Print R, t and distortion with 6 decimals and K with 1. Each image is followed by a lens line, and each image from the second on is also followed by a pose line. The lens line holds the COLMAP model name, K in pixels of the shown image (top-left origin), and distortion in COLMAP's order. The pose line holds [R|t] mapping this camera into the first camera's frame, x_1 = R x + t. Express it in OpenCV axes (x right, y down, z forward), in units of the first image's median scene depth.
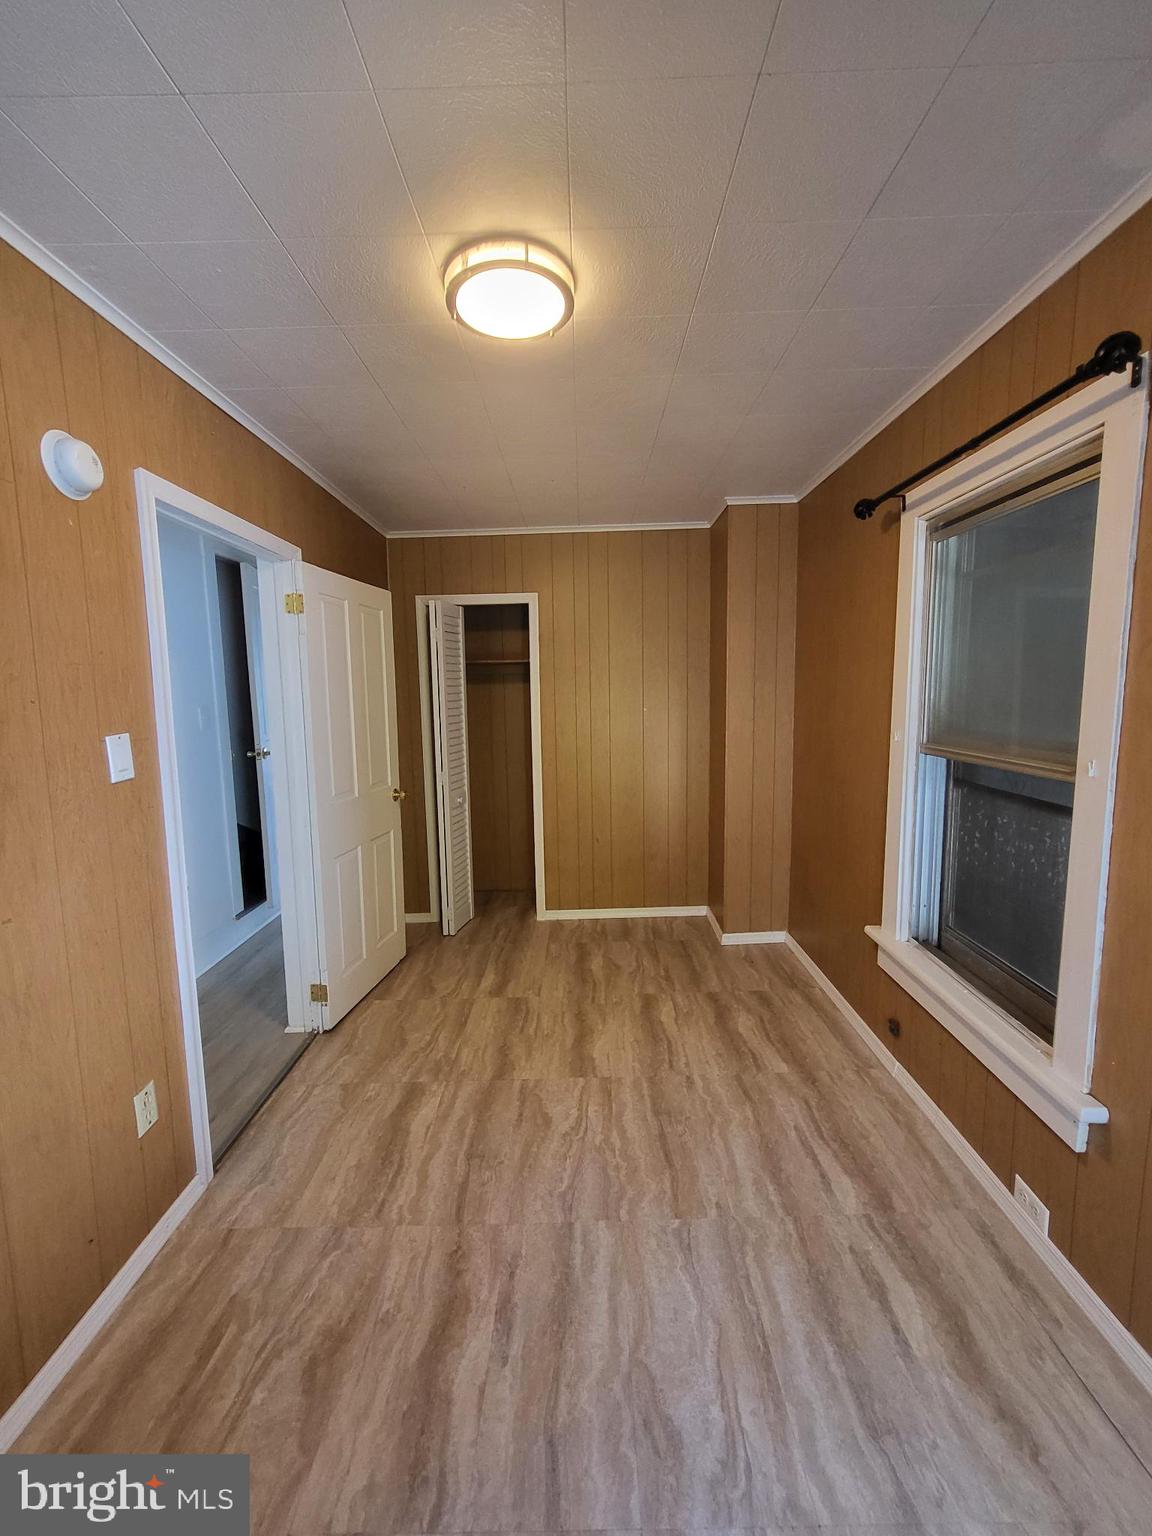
lens RADIAL K [[606.8, 0, 576.4], [0, 606.8, 764.2], [0, 0, 1]] dist [-0.000230, -0.001453]
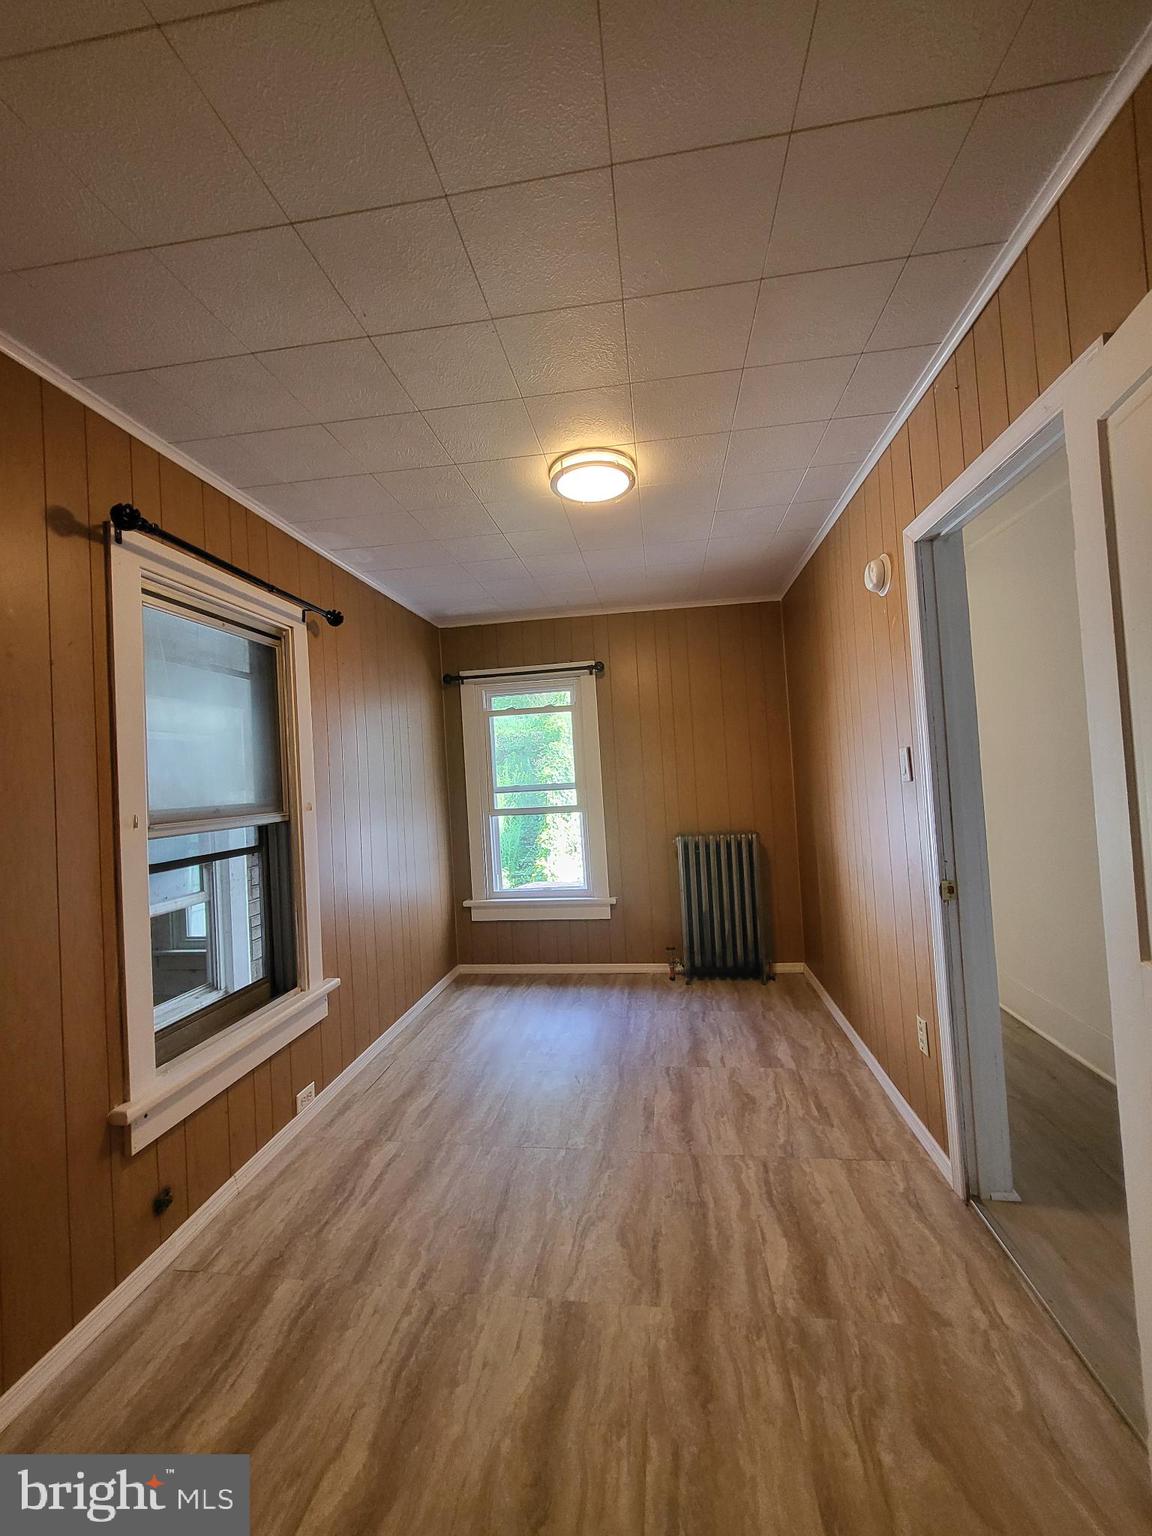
lens RADIAL K [[606.8, 0, 576.6], [0, 606.8, 761.1], [0, 0, 1]] dist [-0.000230, -0.001453]
pose [[-0.989029, 0.076250, 0.126525, -0.147281], [0.088891, 0.991261, 0.097470, -0.162652], [-0.117987, 0.107648, -0.987163, 1.822150]]
